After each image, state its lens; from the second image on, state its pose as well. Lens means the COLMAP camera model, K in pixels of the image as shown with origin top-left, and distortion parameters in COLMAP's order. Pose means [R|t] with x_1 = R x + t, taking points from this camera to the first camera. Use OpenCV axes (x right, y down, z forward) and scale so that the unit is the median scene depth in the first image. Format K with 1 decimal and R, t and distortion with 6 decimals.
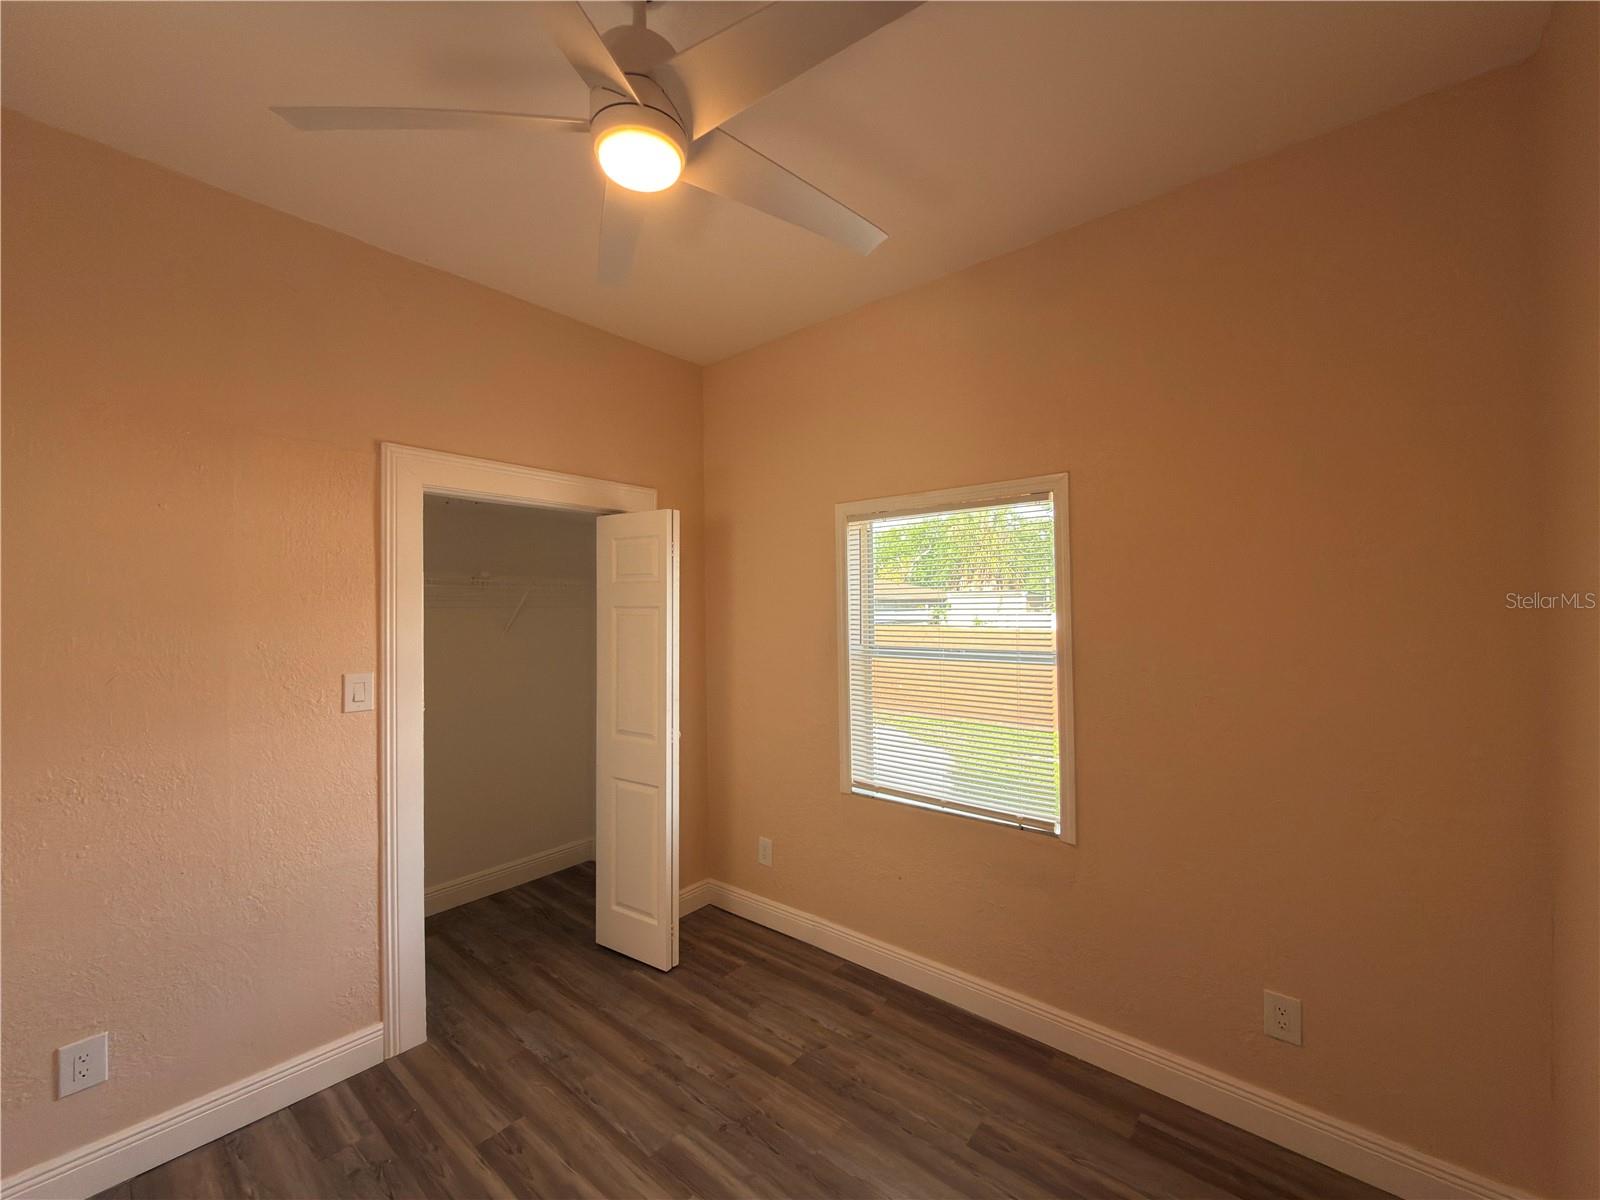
lens RADIAL K [[643.9, 0, 801.1], [0, 643.9, 596.4], [0, 0, 1]] dist [0.001594, 0.000350]
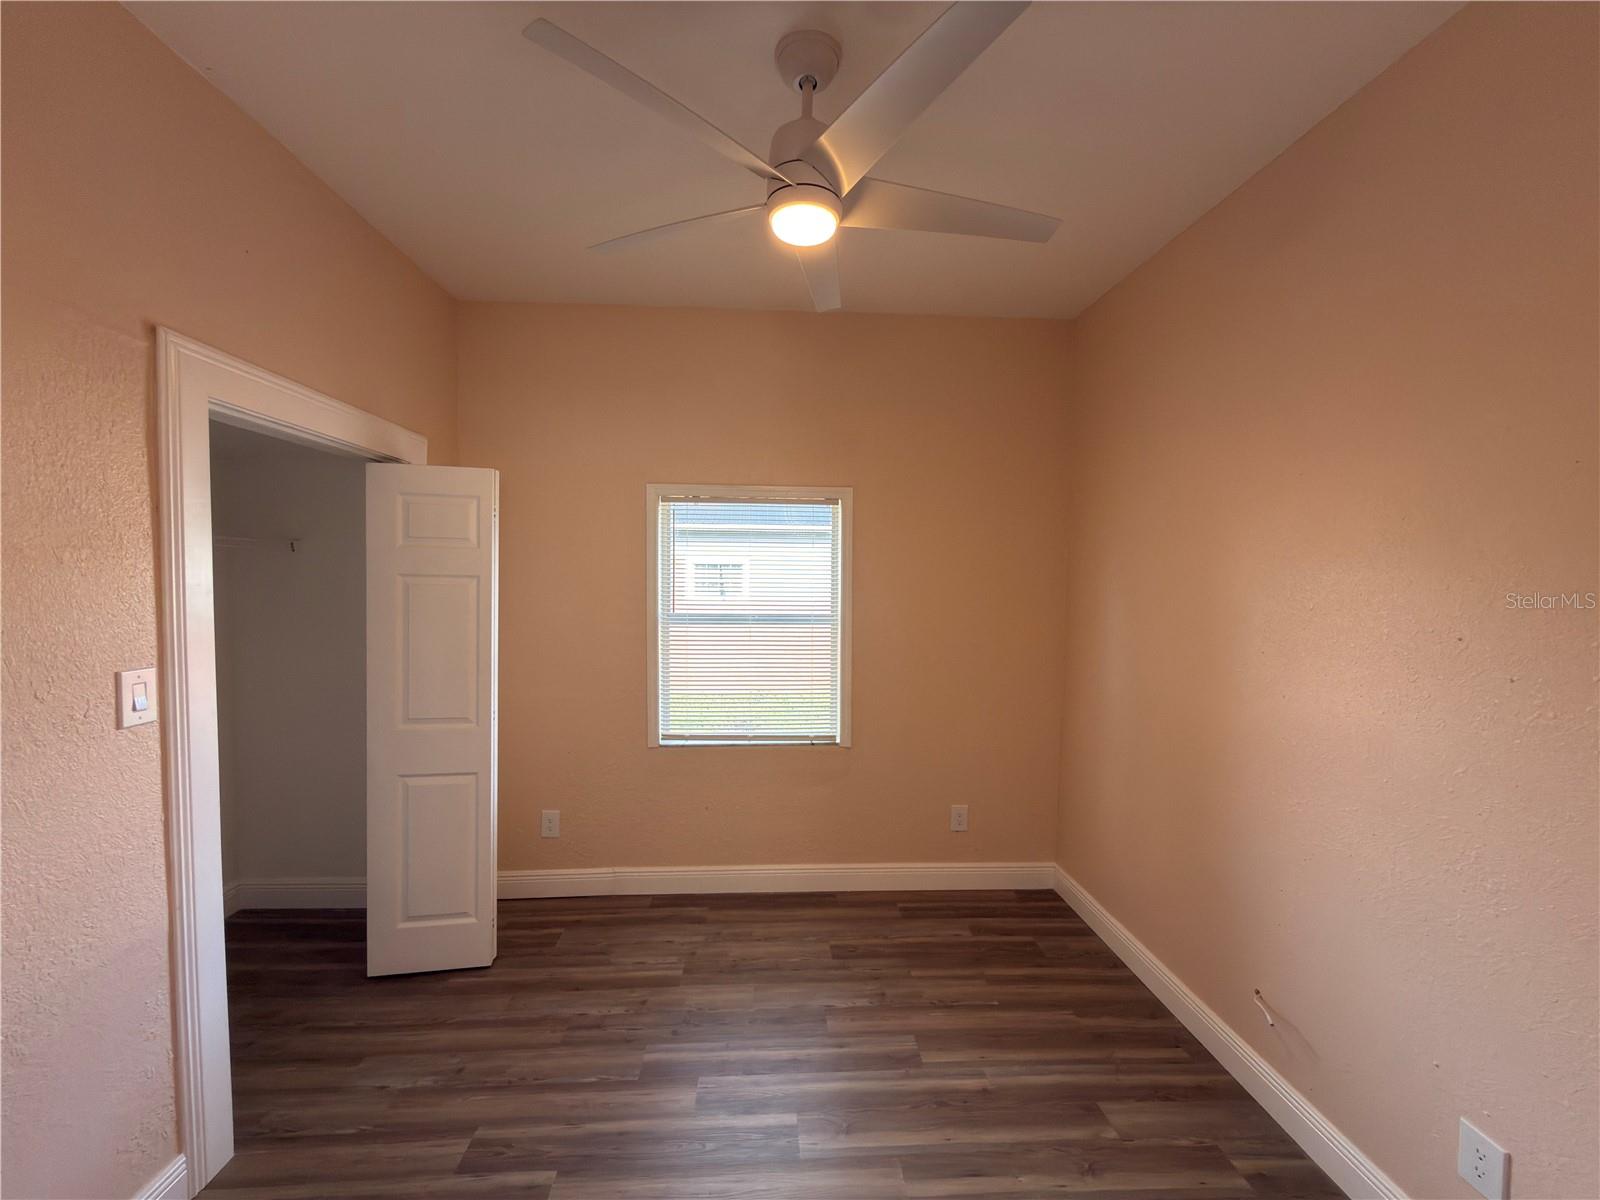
lens RADIAL K [[640.0, 0, 820.2], [0, 640.0, 591.8], [0, 0, 1]] dist [0.002985, 0.000519]
pose [[0.723085, 0.001629, 0.690757, -0.606828], [-0.030795, 0.999079, 0.029880, -0.003604], [-0.690072, -0.042877, 0.722469, 0.023499]]
